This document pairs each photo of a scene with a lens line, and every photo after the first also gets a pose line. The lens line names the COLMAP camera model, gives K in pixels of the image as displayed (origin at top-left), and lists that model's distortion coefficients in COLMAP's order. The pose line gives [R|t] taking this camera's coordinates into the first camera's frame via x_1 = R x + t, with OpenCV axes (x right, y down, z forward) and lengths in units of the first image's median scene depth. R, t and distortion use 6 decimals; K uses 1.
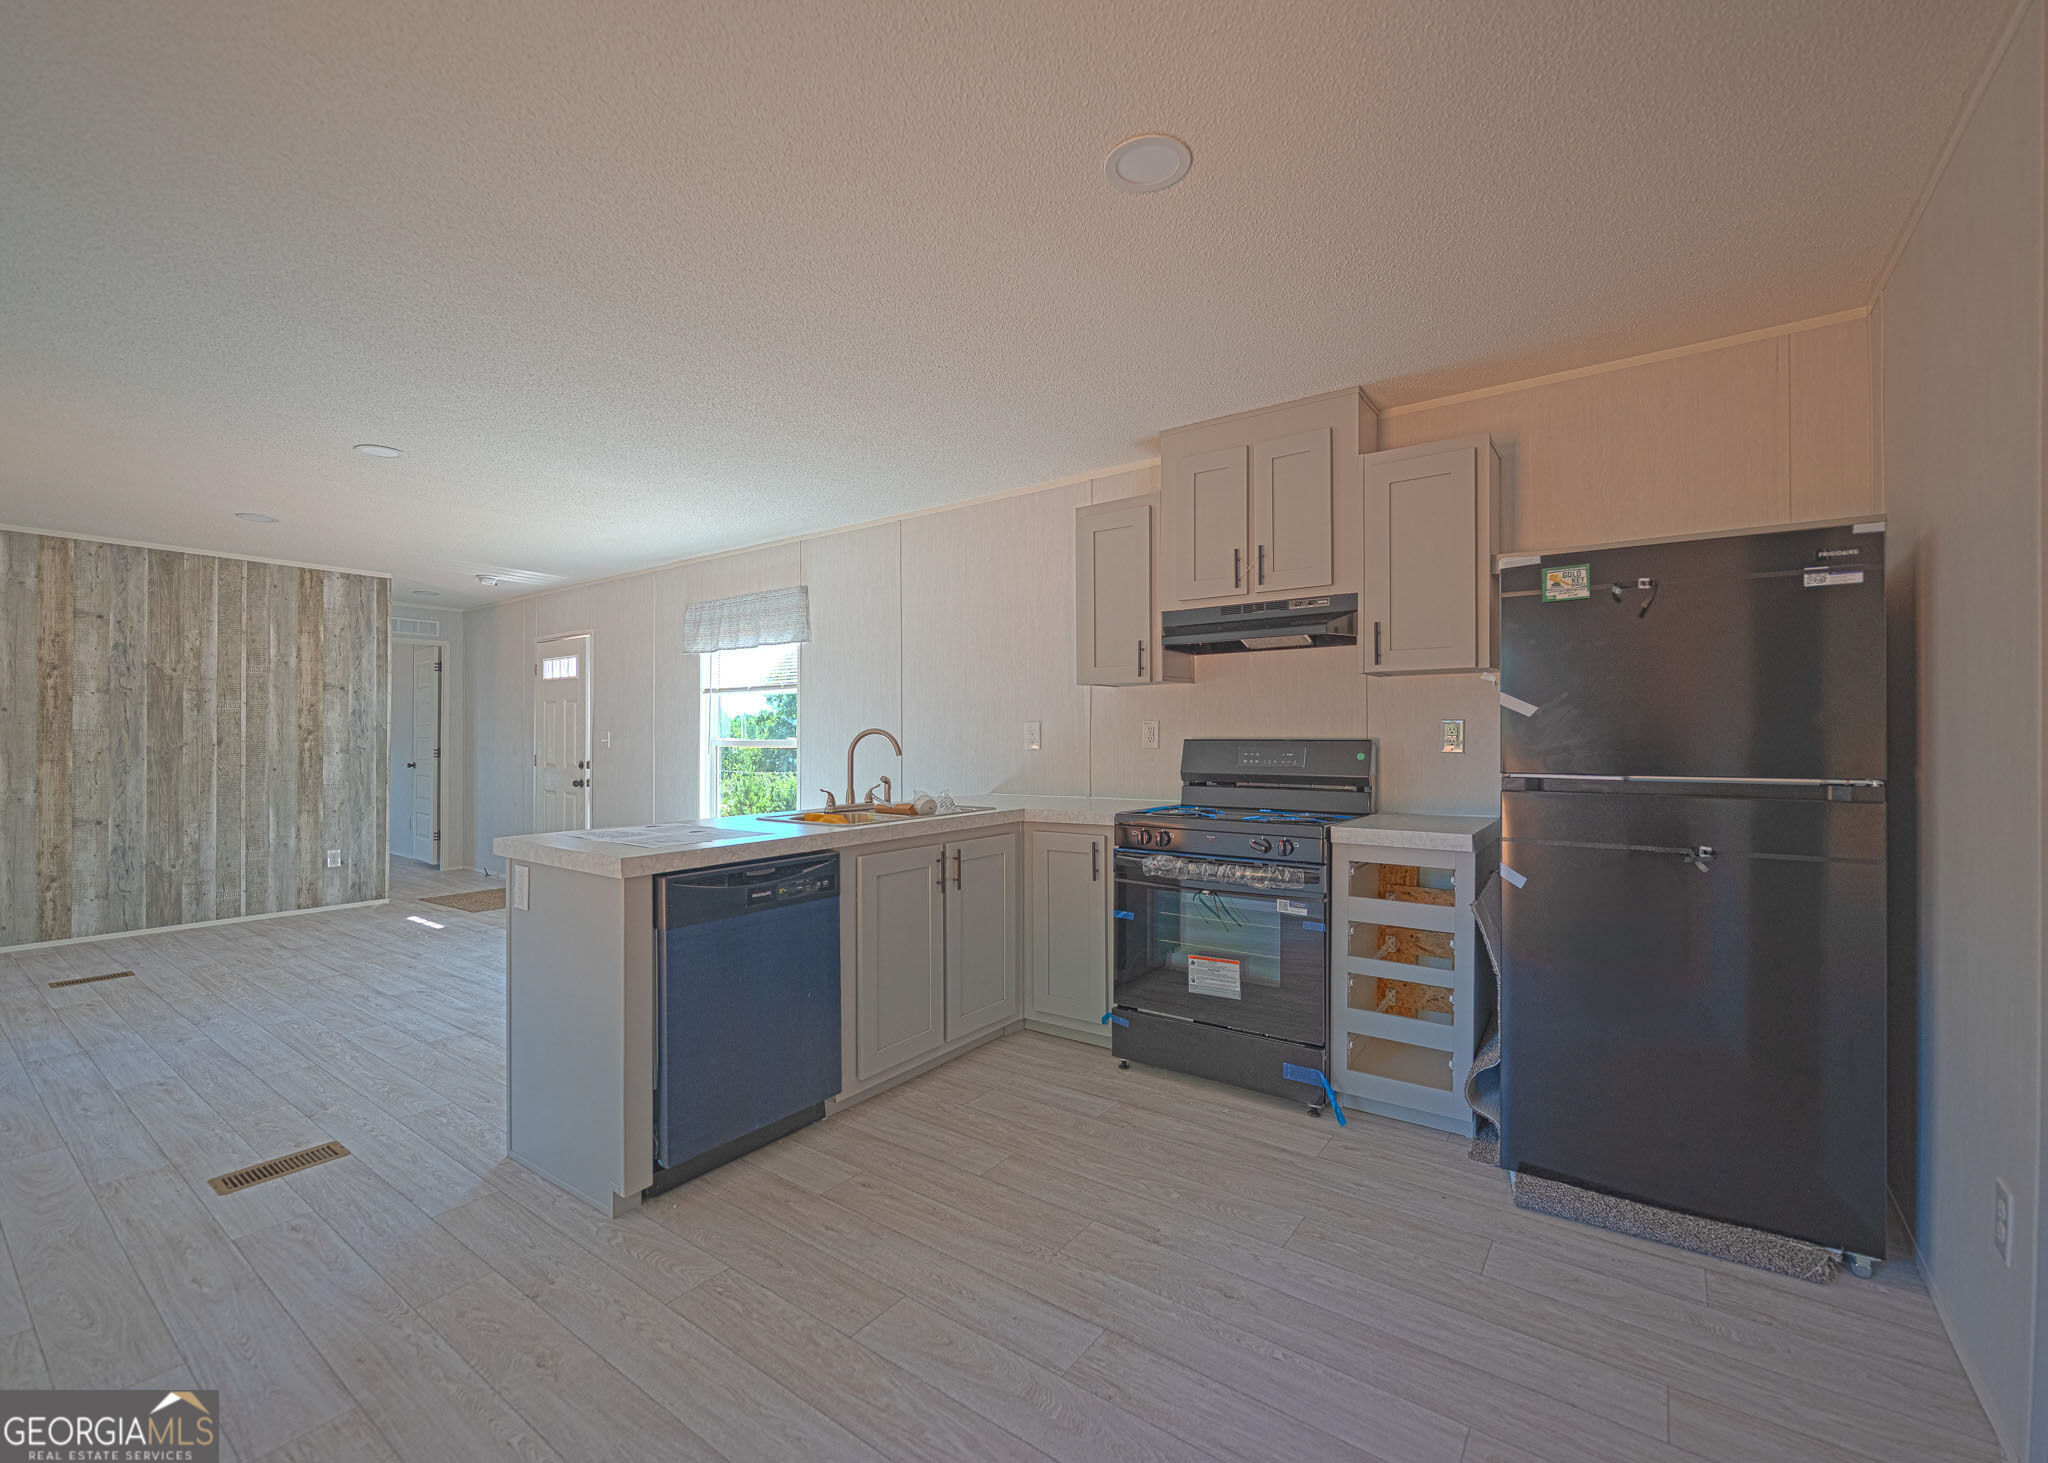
lens RADIAL K [[914.7, 0, 1035.5], [0, 914.7, 733.4], [0, 0, 1]] dist [0.000572, -0.000845]
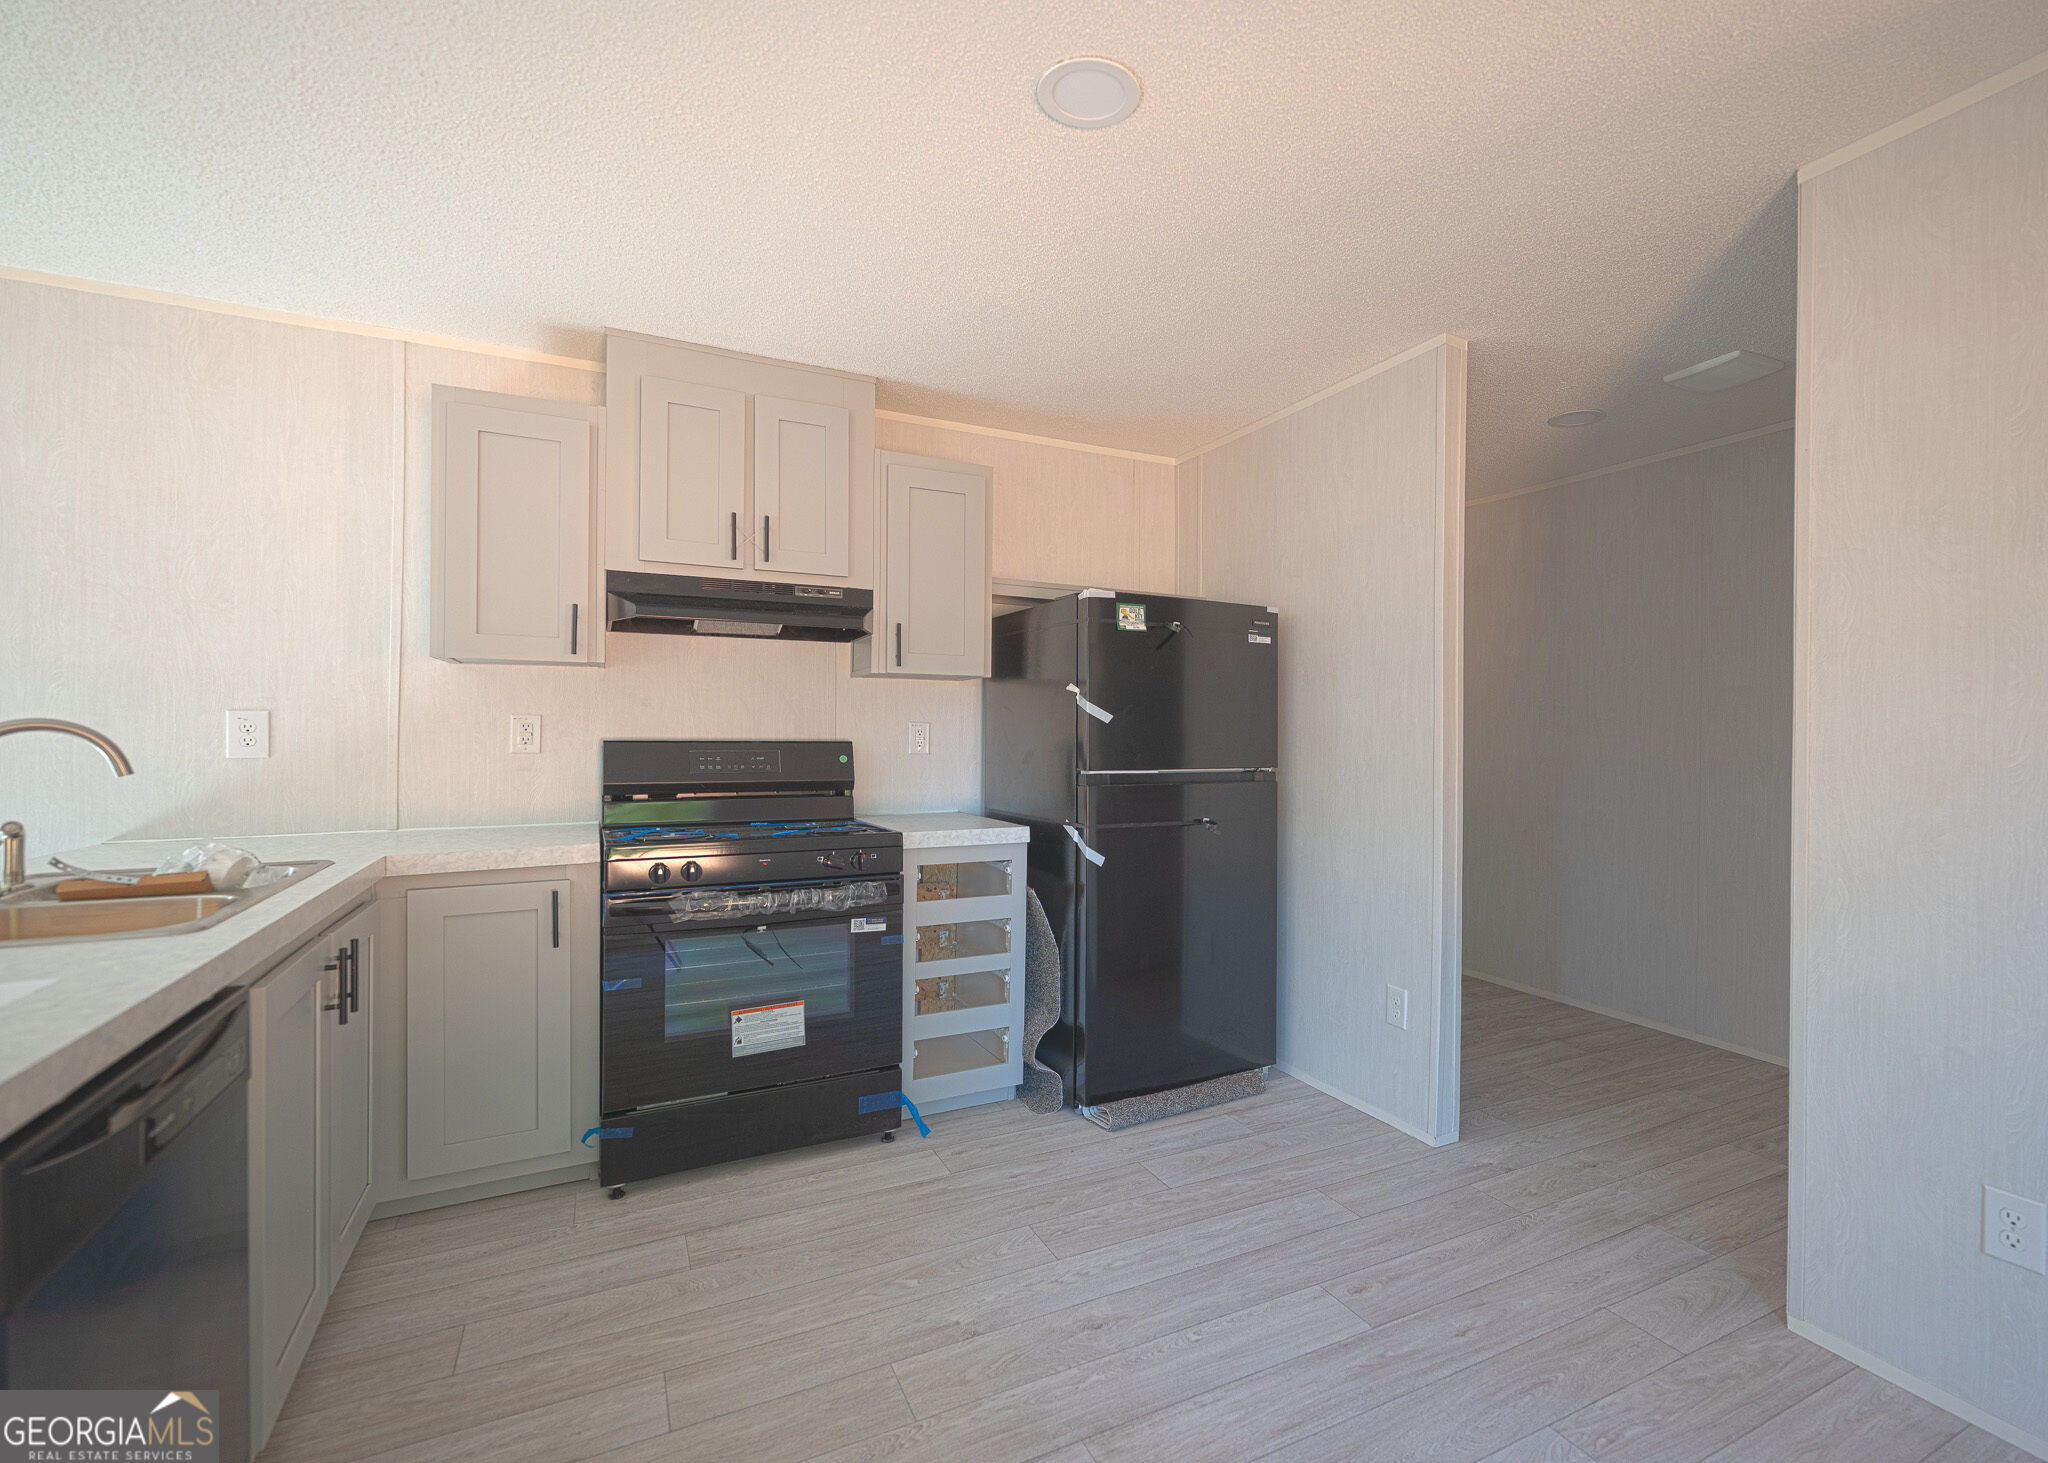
lens RADIAL K [[914.7, 0, 1035.5], [0, 914.7, 733.4], [0, 0, 1]] dist [0.000572, -0.000845]
pose [[0.435443, 0.005689, 0.900199, -0.472053], [-0.008450, 0.999962, -0.002232, -0.001198], [-0.900177, -0.006635, 0.435474, 0.448366]]
